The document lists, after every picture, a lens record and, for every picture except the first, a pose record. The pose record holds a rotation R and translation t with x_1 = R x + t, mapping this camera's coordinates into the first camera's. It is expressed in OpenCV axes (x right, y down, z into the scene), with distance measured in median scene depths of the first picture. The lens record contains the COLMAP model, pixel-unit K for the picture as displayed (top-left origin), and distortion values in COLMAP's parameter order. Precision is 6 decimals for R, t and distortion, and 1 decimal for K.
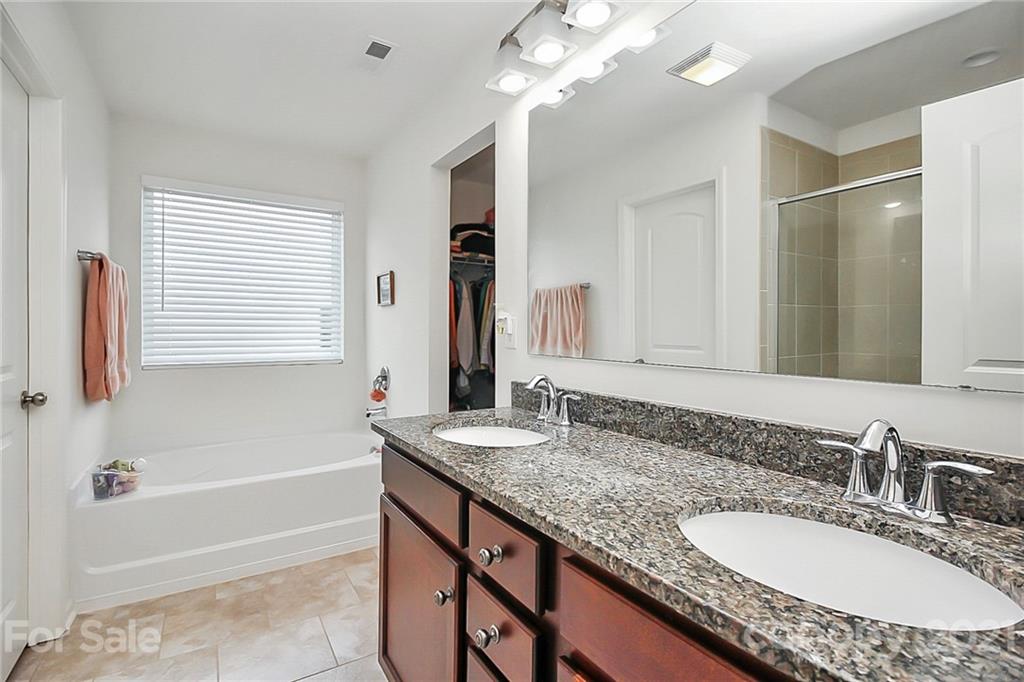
lens RADIAL K [[493.4, 0, 512.0], [0, 493.4, 341.0], [0, 0, 1]] dist [-0.002949, -0.000798]
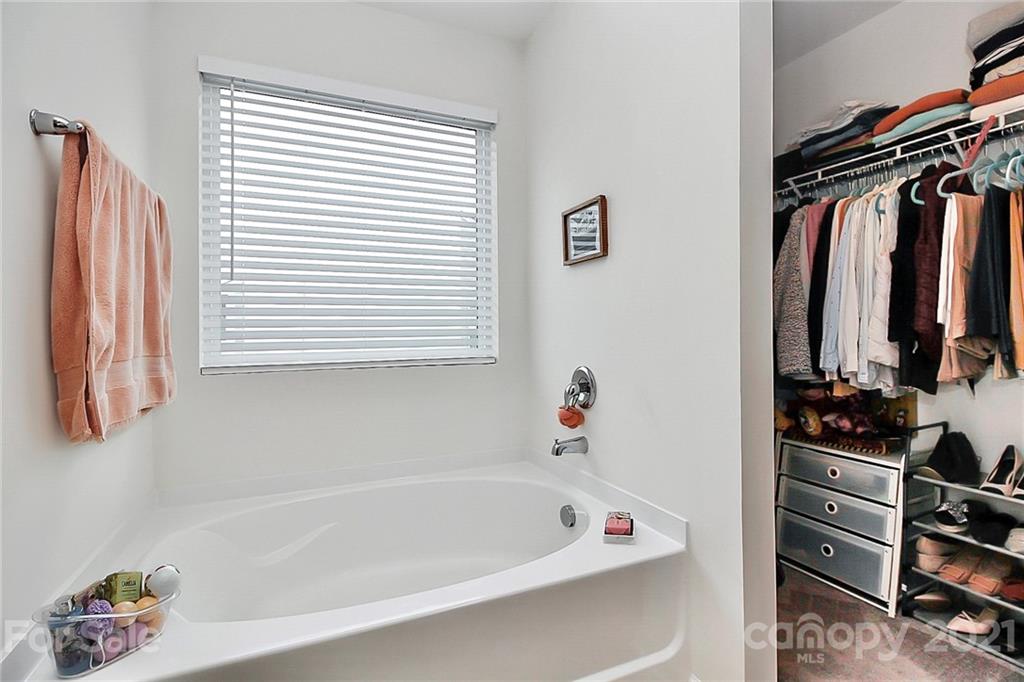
lens RADIAL K [[493.4, 0, 512.0], [0, 493.4, 341.0], [0, 0, 1]] dist [-0.002949, -0.000798]
pose [[0.988518, -0.009728, -0.150790, -0.262585], [0.009143, 0.999948, -0.004570, 0.023291], [0.150827, 0.003139, 0.988555, 0.429948]]
